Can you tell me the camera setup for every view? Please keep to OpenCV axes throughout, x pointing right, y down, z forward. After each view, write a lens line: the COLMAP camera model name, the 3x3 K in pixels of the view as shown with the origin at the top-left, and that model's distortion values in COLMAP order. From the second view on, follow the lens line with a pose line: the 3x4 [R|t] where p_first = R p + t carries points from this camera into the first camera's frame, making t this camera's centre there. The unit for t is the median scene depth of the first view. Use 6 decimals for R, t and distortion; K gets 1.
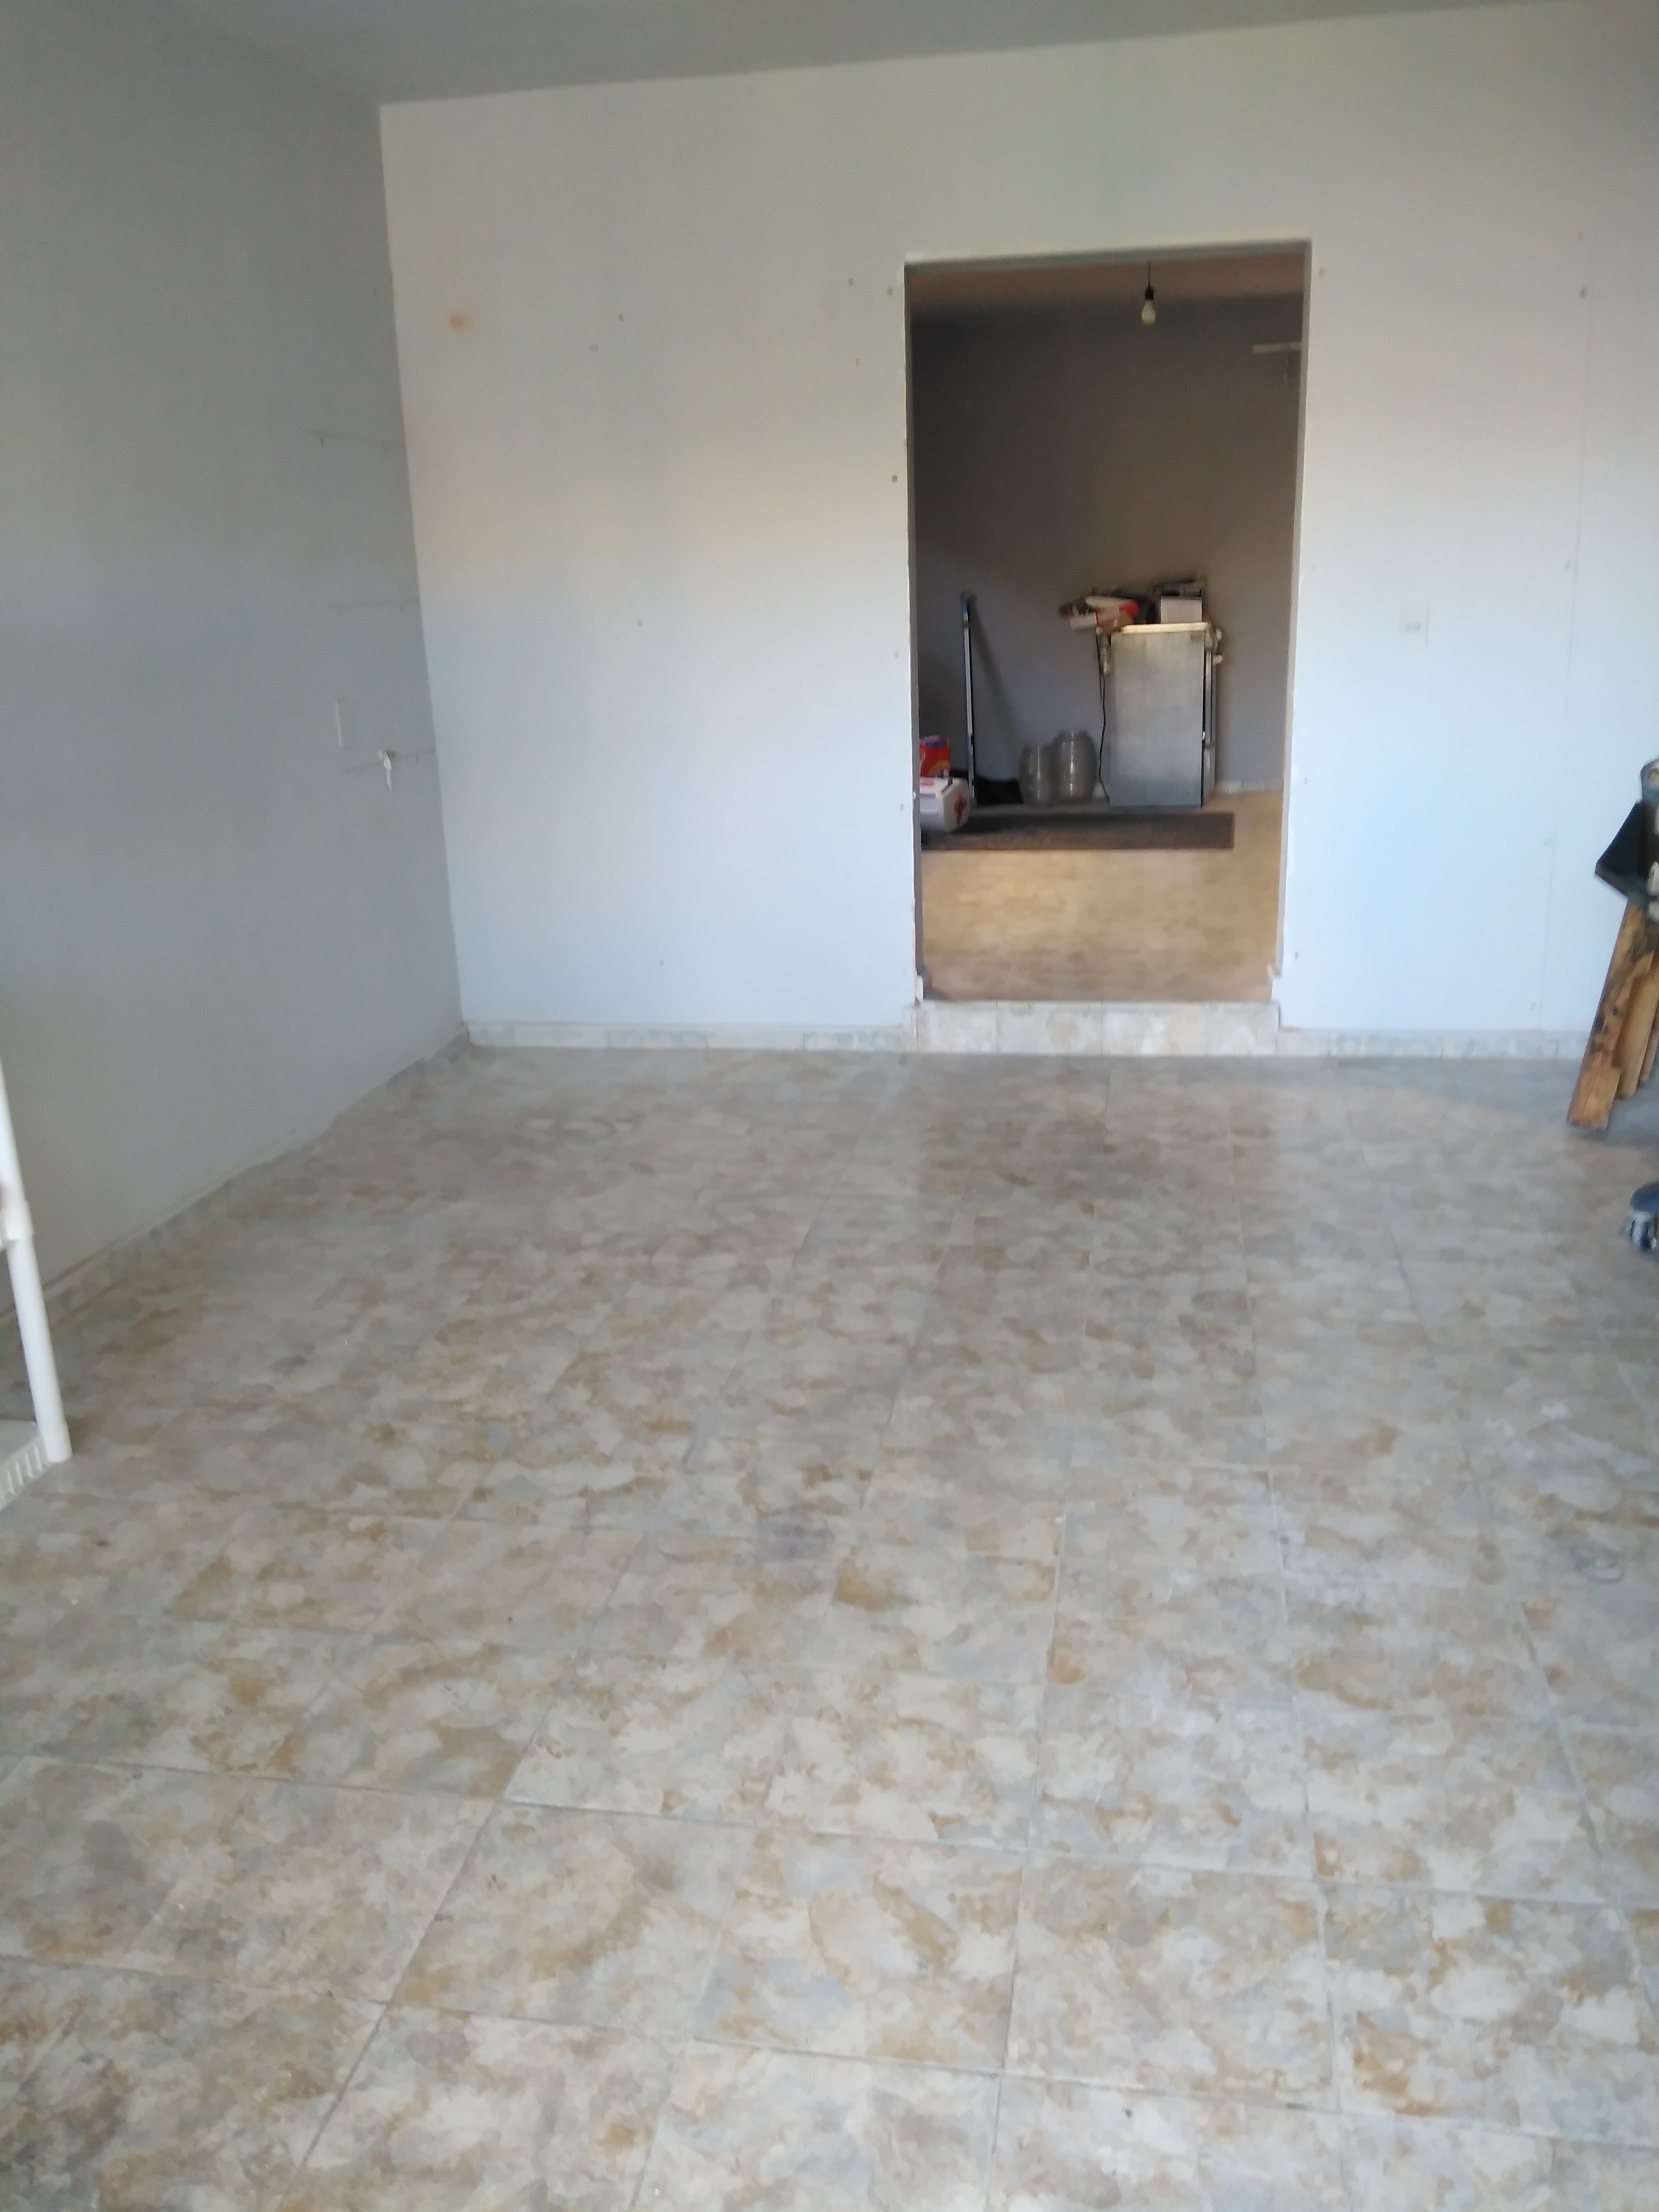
lens RADIAL K [[1799.8, 0, 829.3], [0, 1799.8, 1109.8], [0, 0, 1]] dist [0.001784, -0.000833]
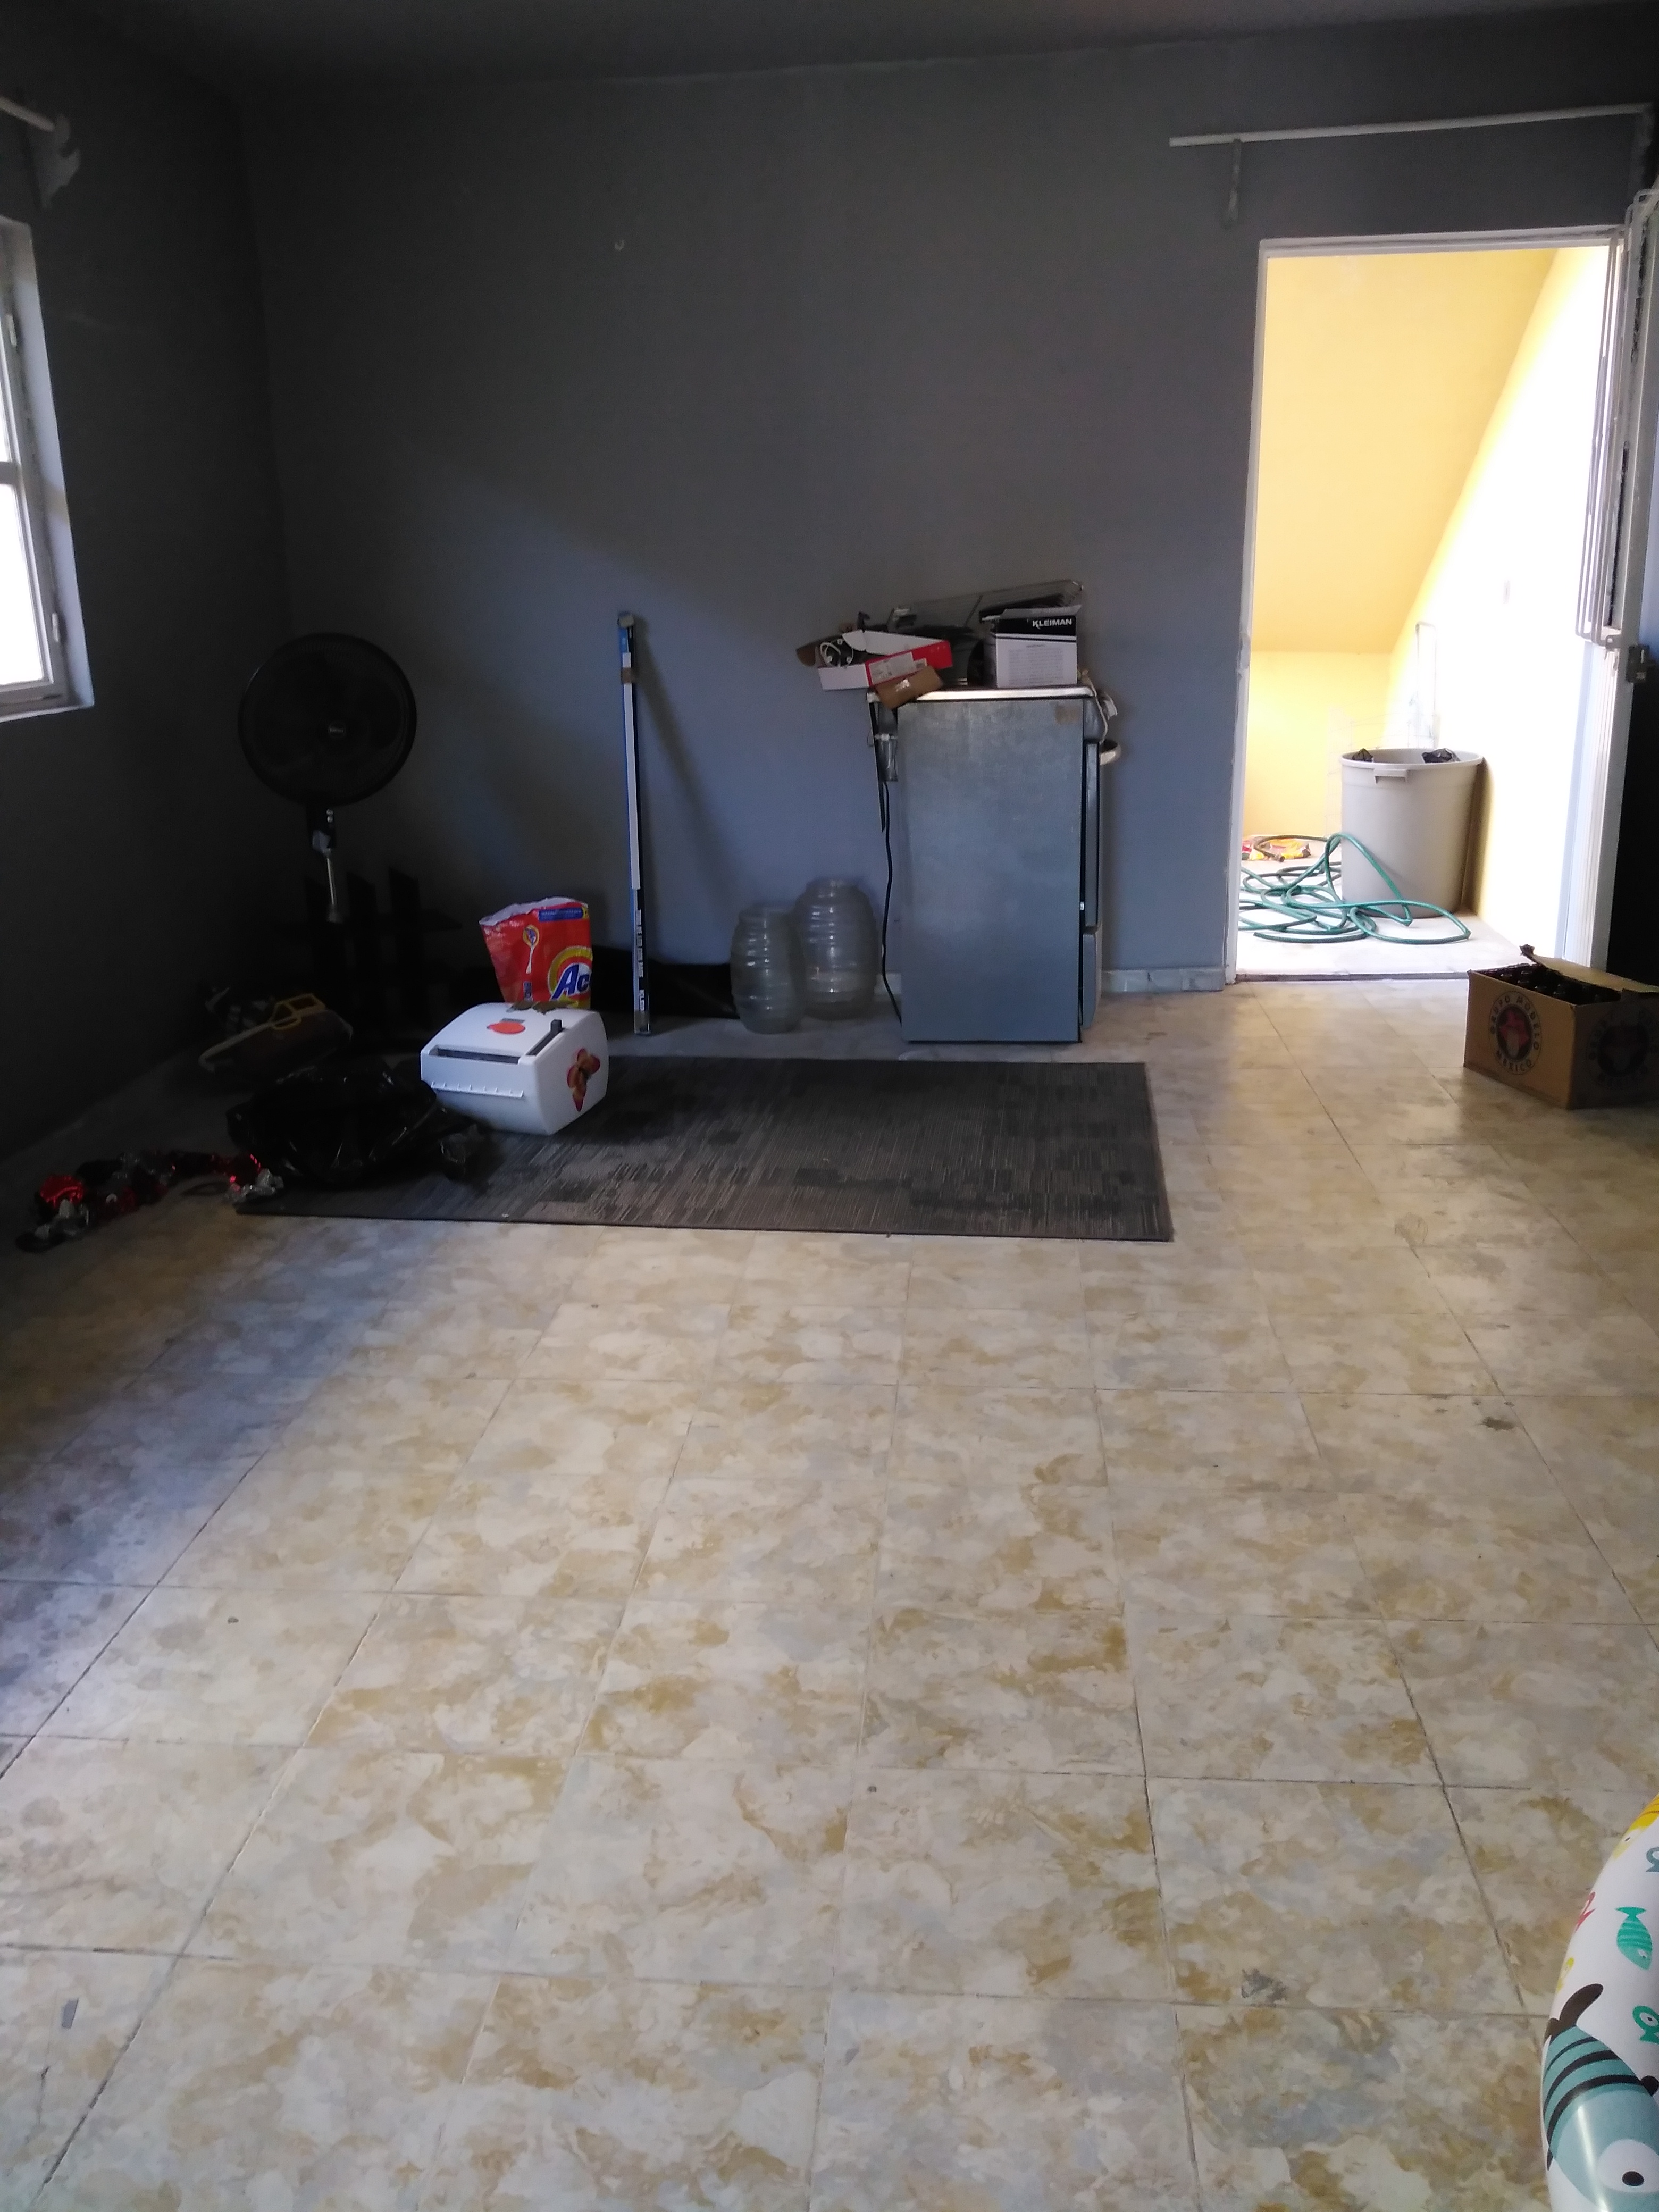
lens RADIAL K [[1799.8, 0, 831.2], [0, 1799.8, 1102.1], [0, 0, 1]] dist [0.001784, -0.000833]
pose [[0.995970, -0.010853, 0.089028, 0.092569], [0.010274, 0.999923, 0.006954, -0.158030], [-0.089096, -0.006011, 0.996005, 0.504755]]
